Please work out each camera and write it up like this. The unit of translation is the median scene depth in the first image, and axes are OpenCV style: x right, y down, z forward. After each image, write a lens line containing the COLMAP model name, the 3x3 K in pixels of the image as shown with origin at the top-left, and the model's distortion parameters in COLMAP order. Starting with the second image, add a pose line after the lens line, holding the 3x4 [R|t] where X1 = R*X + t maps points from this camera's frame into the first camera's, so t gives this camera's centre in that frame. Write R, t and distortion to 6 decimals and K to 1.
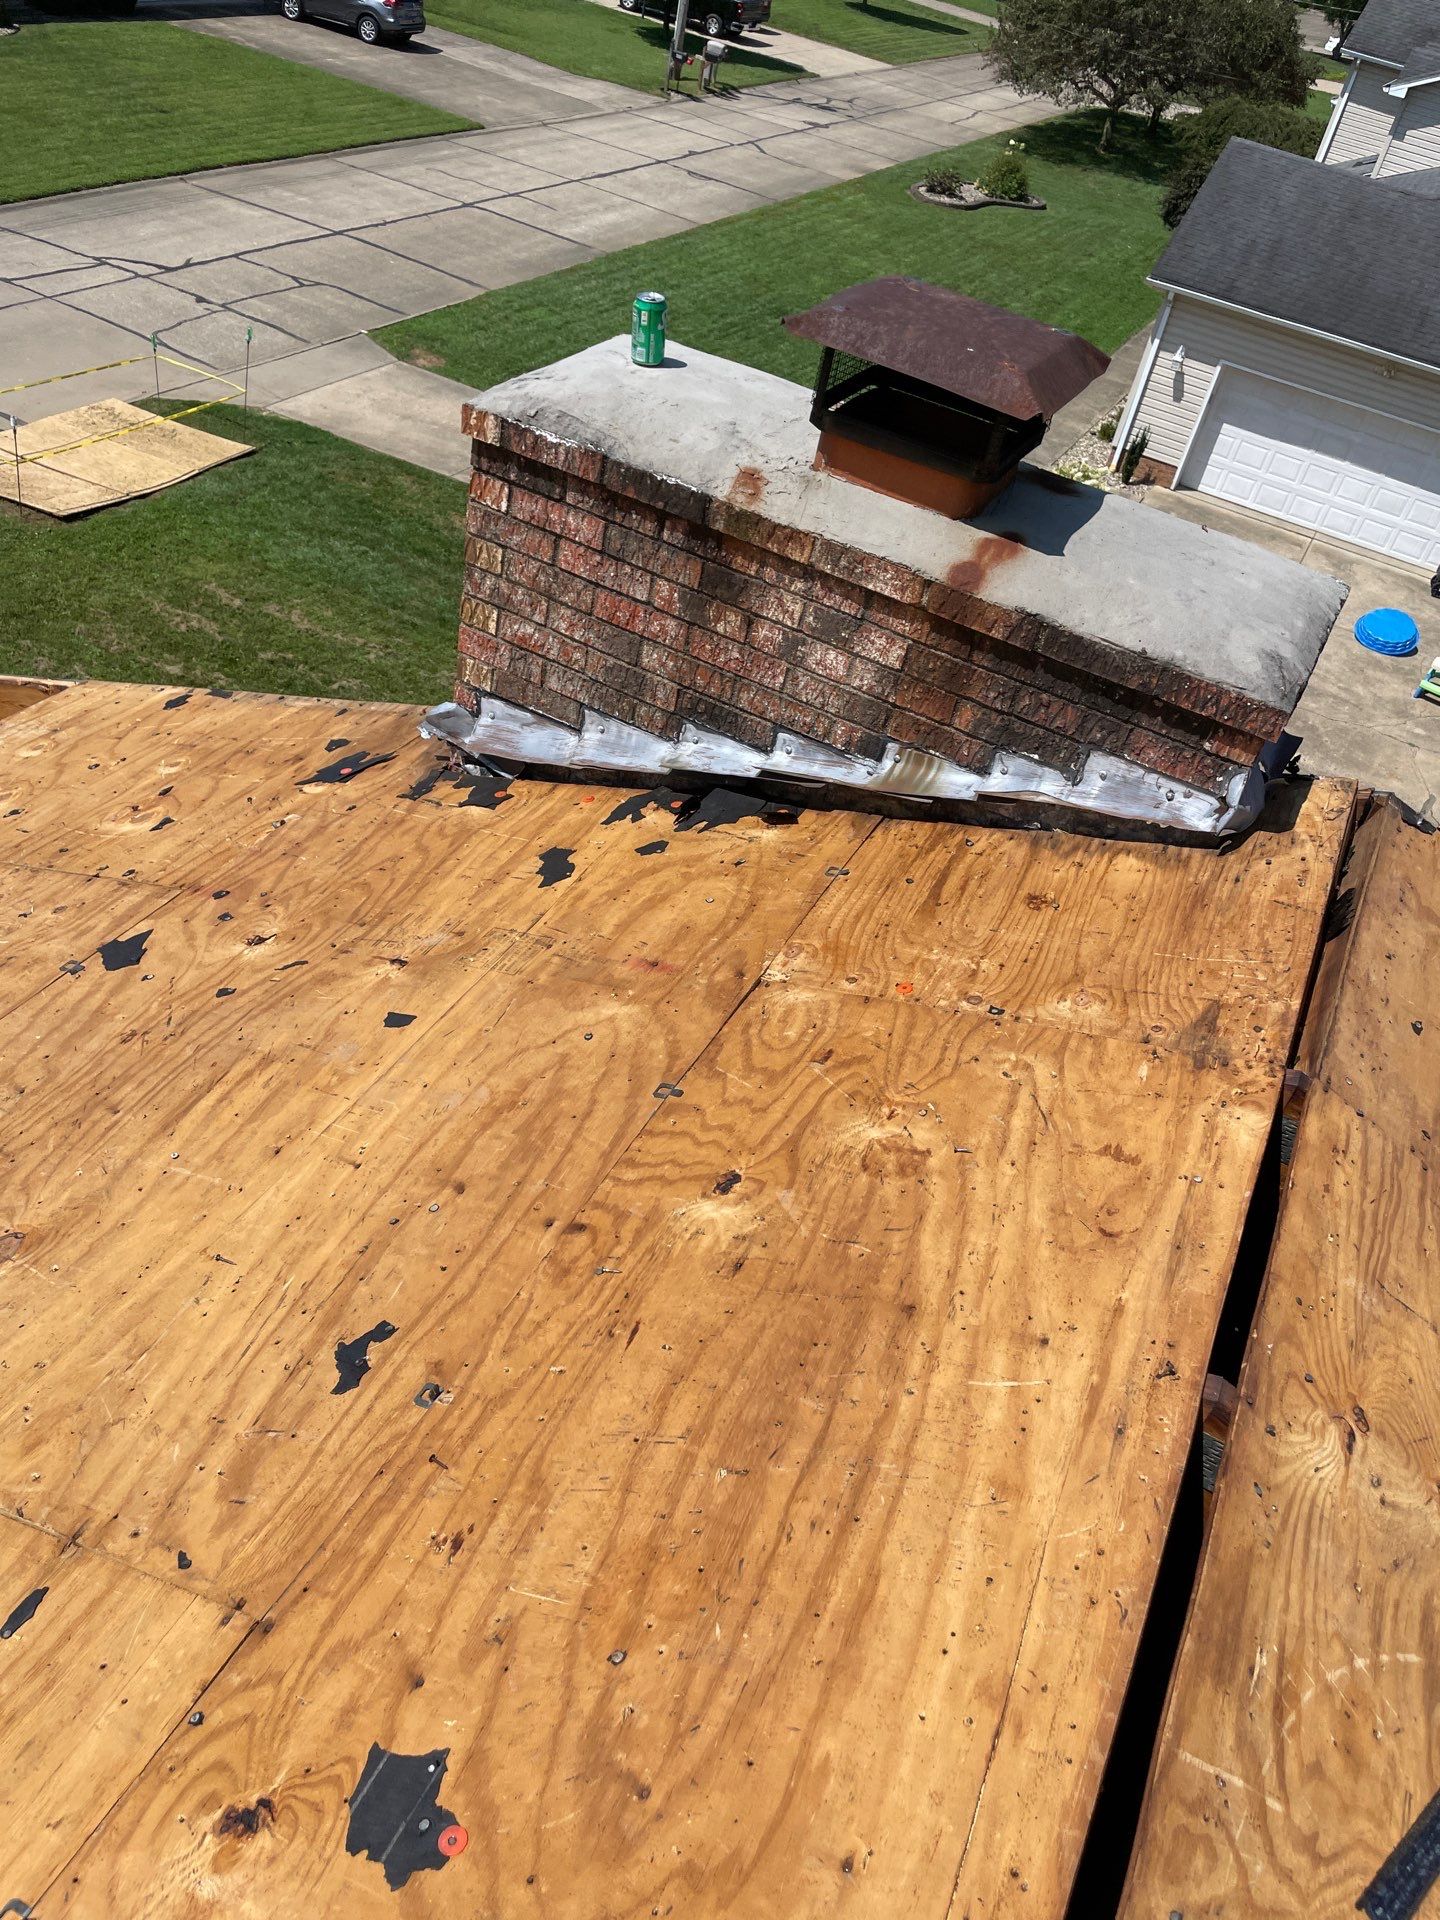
lens RADIAL K [[1453.4, 0, 720.0], [0, 1453.4, 960.0], [0, 0, 1]] dist [0.105022, -0.134218]
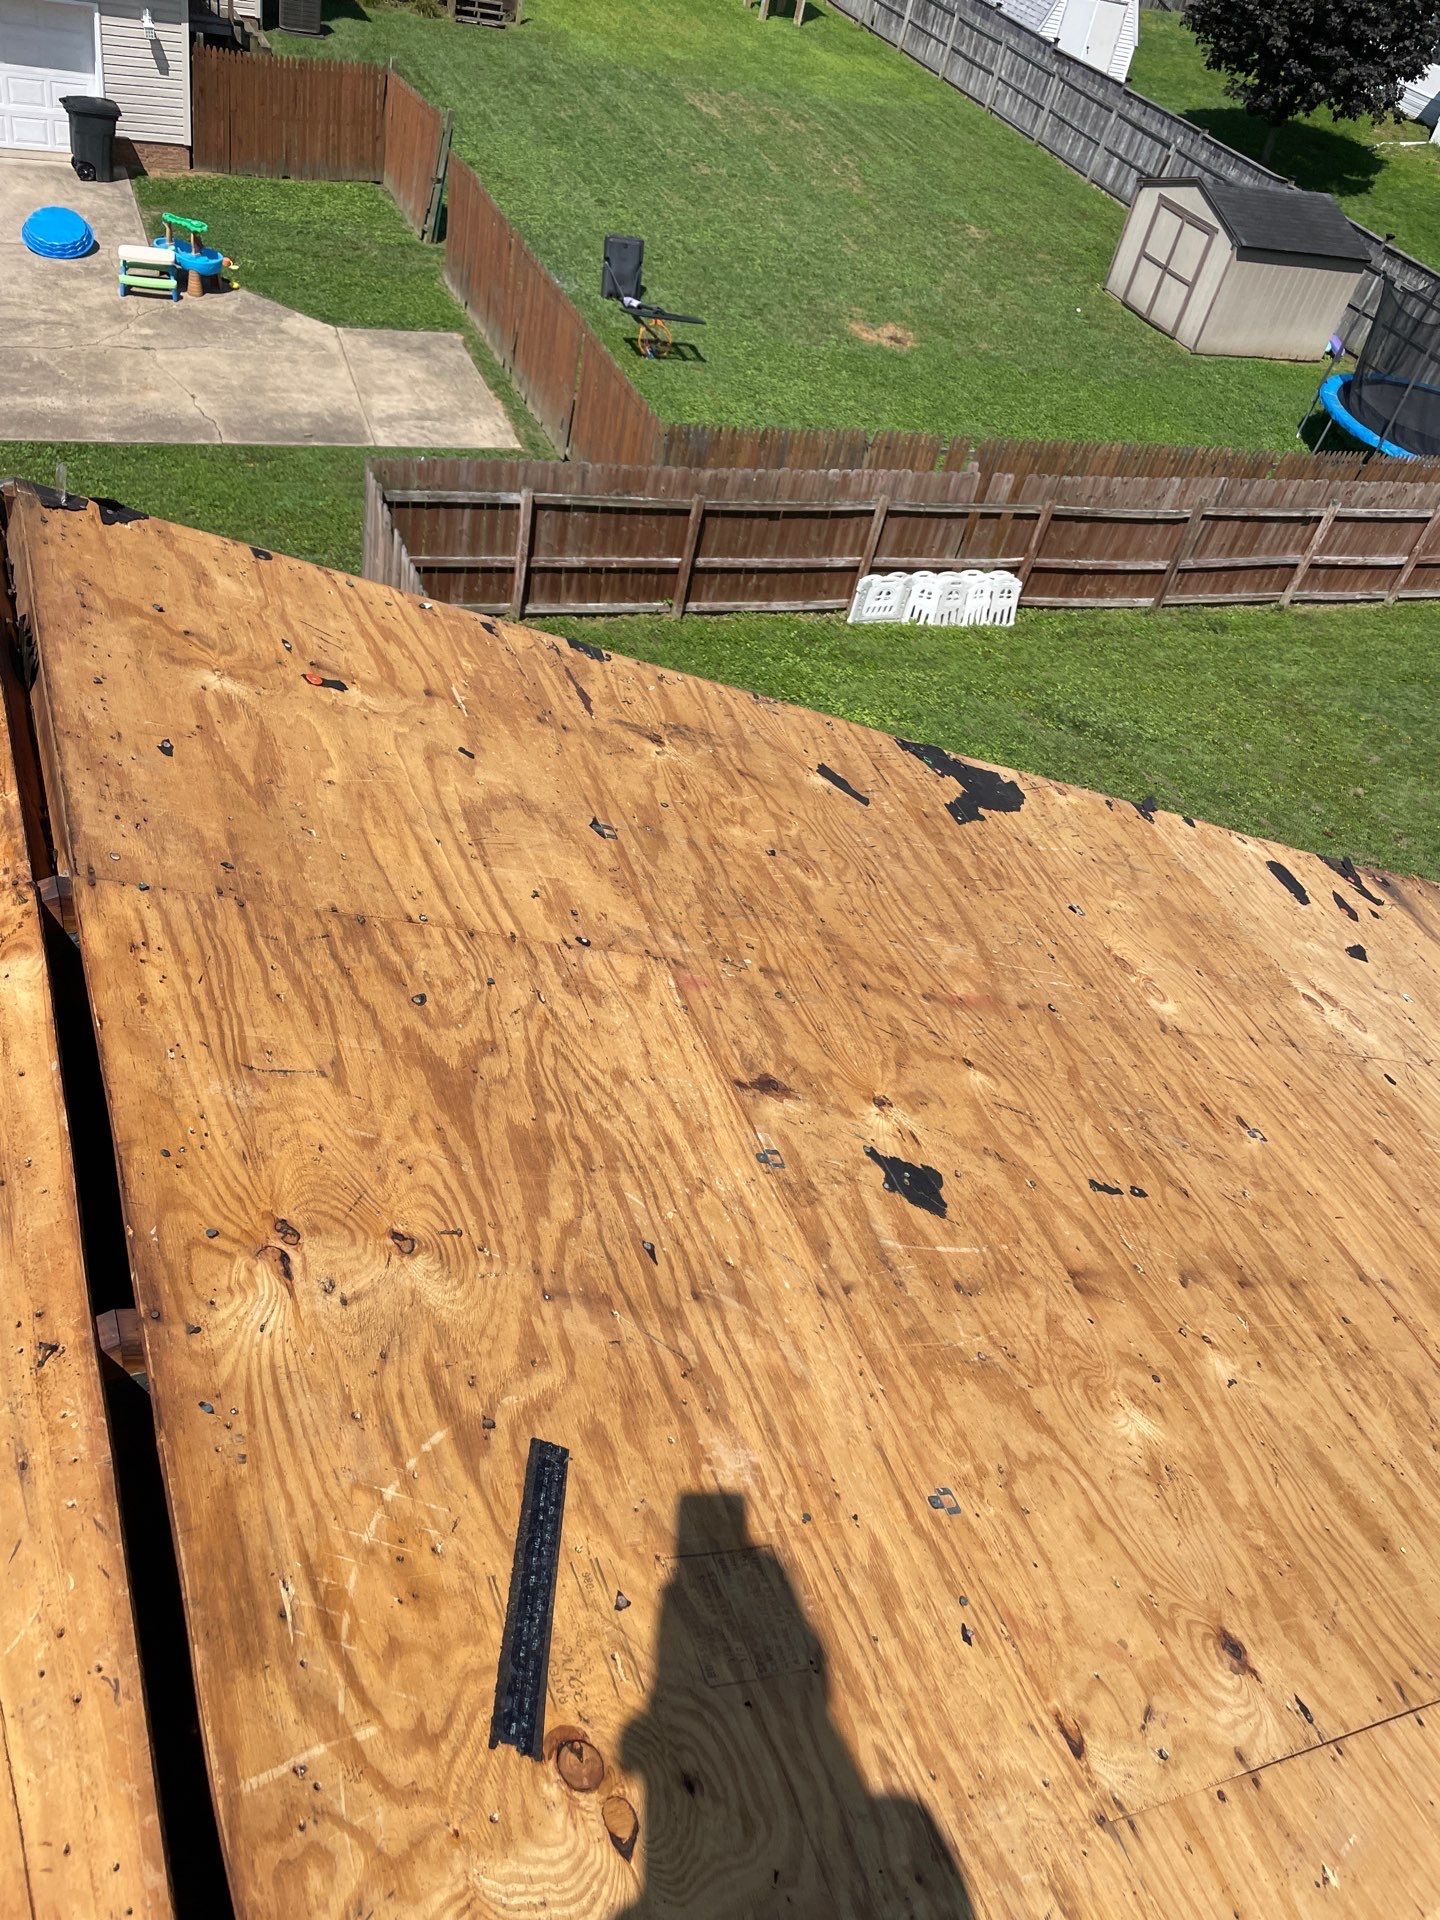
lens RADIAL K [[1485.7, 0, 720.0], [0, 1485.7, 960.0], [0, 0, 1]] dist [0.072338, -0.108687]
pose [[0.678263, -0.527285, 0.511791, 0.248526], [0.397626, 0.849070, 0.347811, -0.034265], [-0.617943, -0.032406, 0.785555, 0.156940]]
